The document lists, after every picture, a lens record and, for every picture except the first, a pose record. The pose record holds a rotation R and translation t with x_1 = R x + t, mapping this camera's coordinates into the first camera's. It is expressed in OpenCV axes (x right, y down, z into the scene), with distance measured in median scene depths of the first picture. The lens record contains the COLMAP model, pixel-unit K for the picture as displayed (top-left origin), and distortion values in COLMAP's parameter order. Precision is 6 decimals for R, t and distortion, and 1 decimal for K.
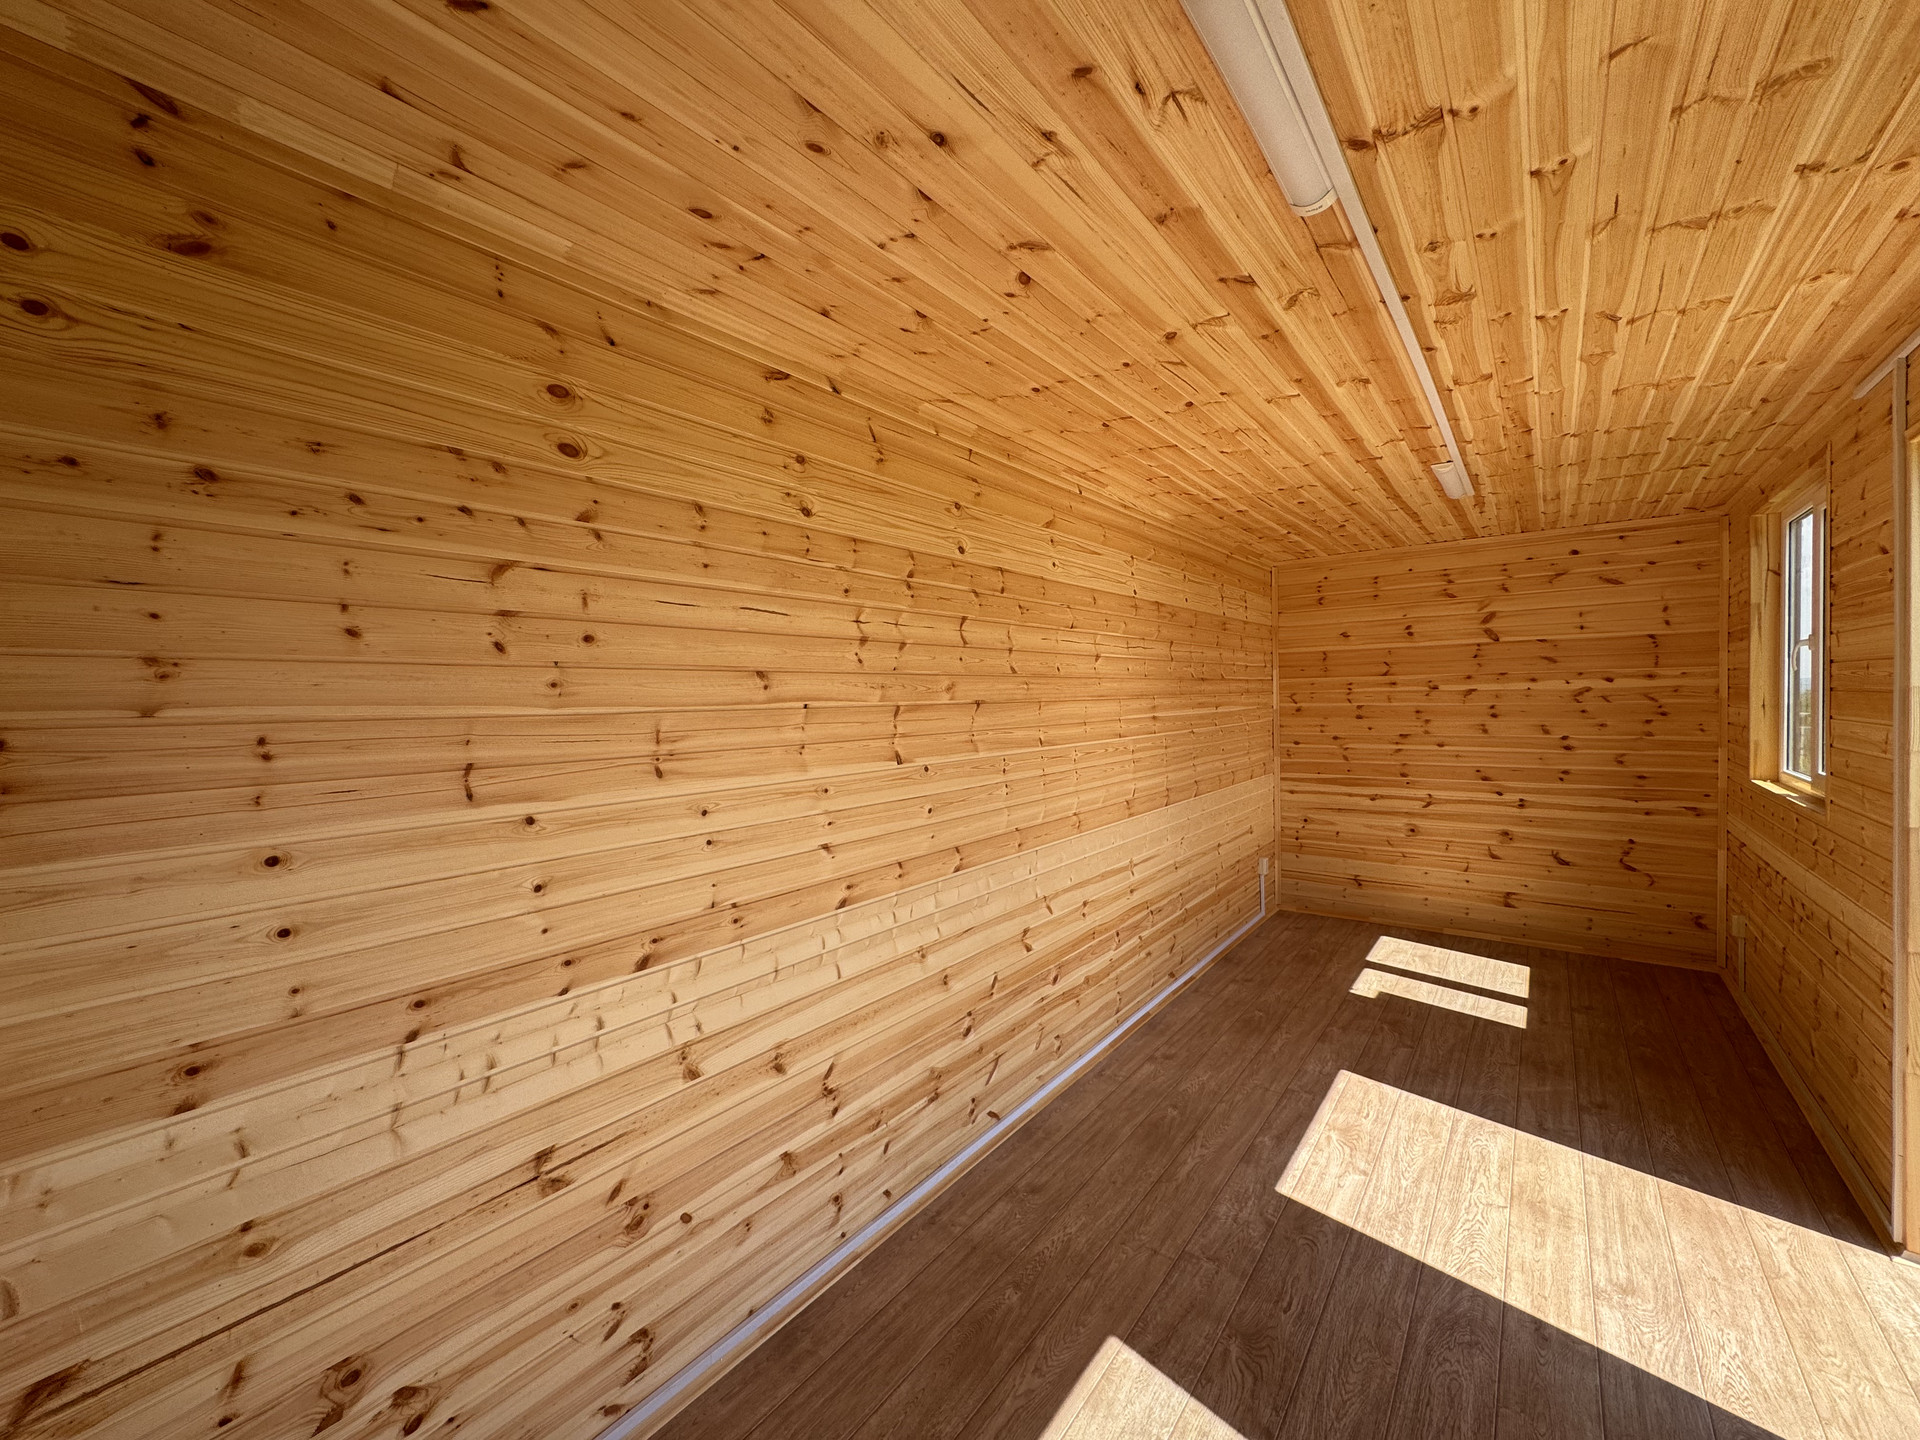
lens RADIAL K [[764.5, 0, 959.3], [0, 764.5, 717.3], [0, 0, 1]] dist [-0.002036, 0.000218]
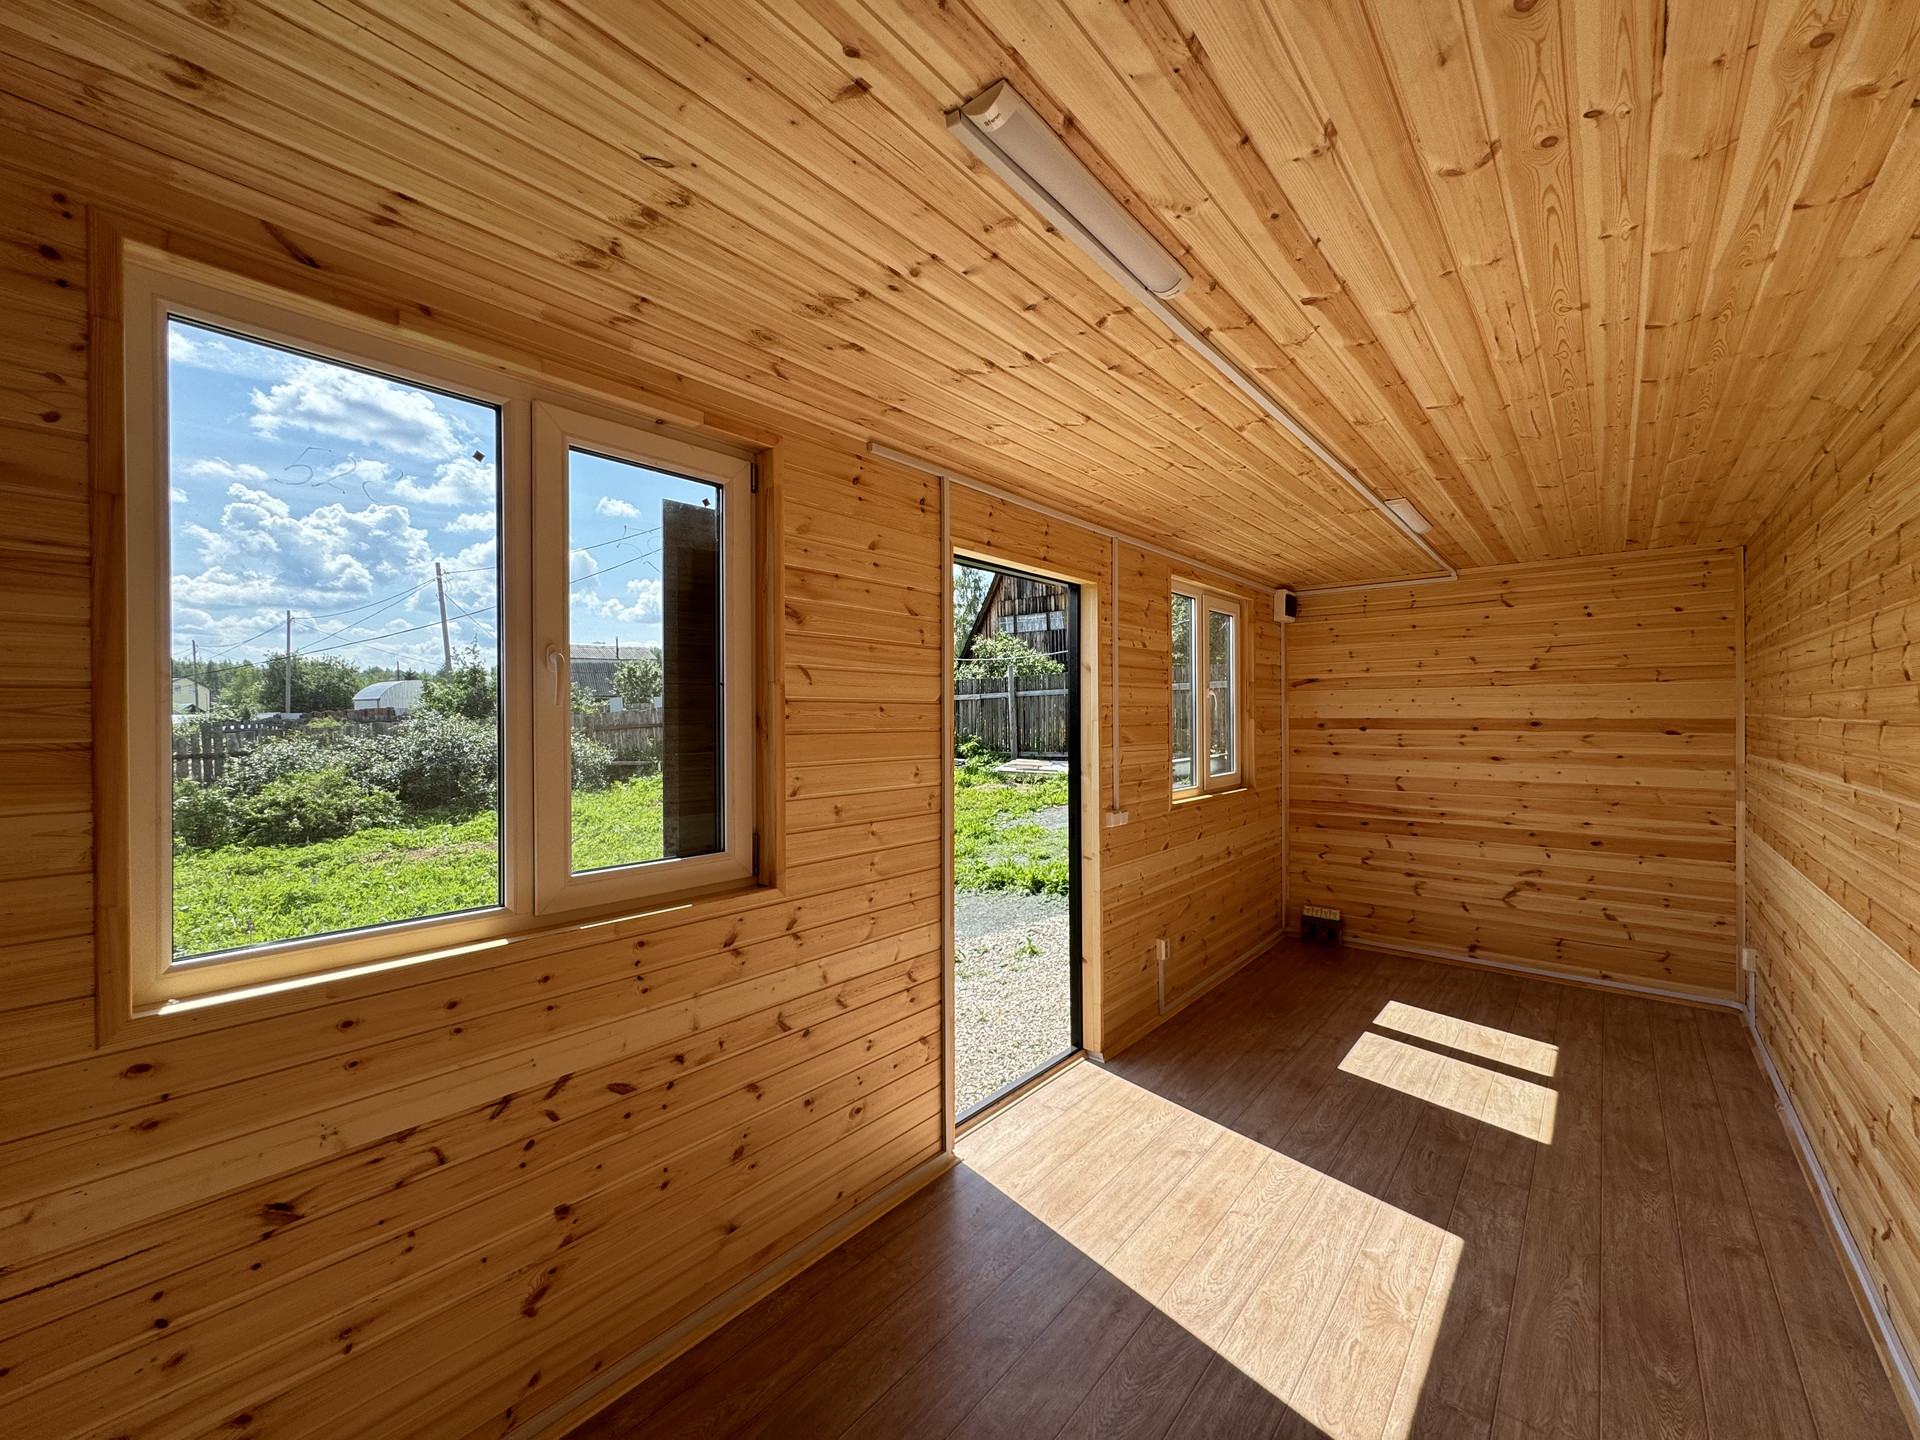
lens RADIAL K [[764.5, 0, 959.3], [0, 764.5, 717.3], [0, 0, 1]] dist [-0.002036, 0.000218]
pose [[-0.998423, 0.024224, 0.050635, 0.688563], [0.025369, 0.999434, 0.022088, -0.050595], [-0.050071, 0.023338, -0.998473, 1.385091]]
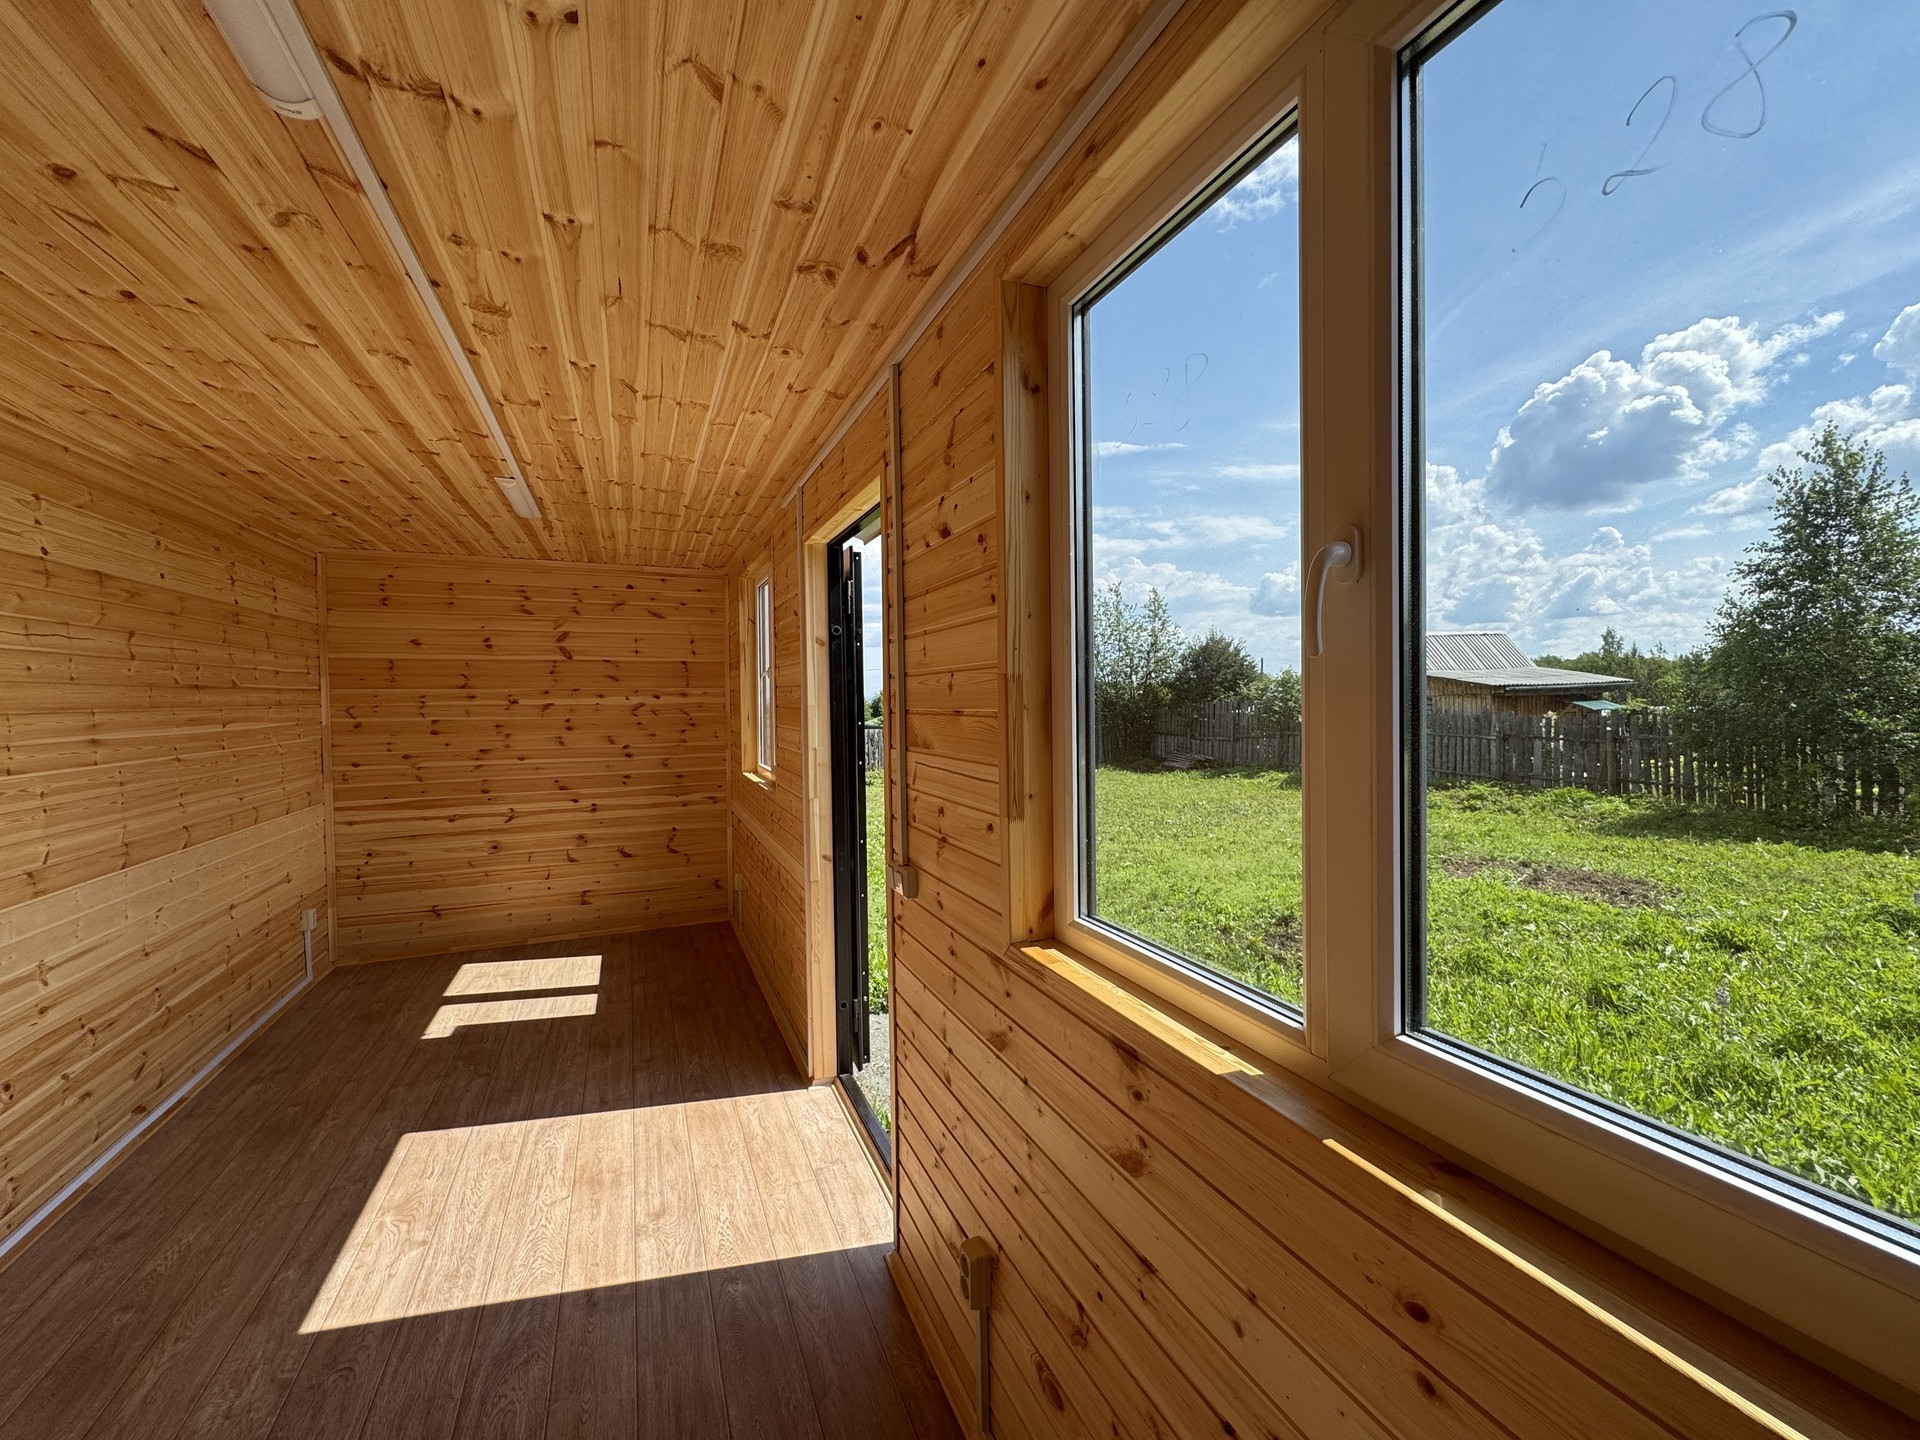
lens RADIAL K [[764.5, 0, 959.3], [0, 764.5, 717.3], [0, 0, 1]] dist [-0.002036, 0.000218]
pose [[0.486255, -0.006139, 0.873796, 0.041592], [0.021028, 0.999768, -0.004677, -0.002014], [-0.873564, 0.020649, 0.486271, 0.001228]]
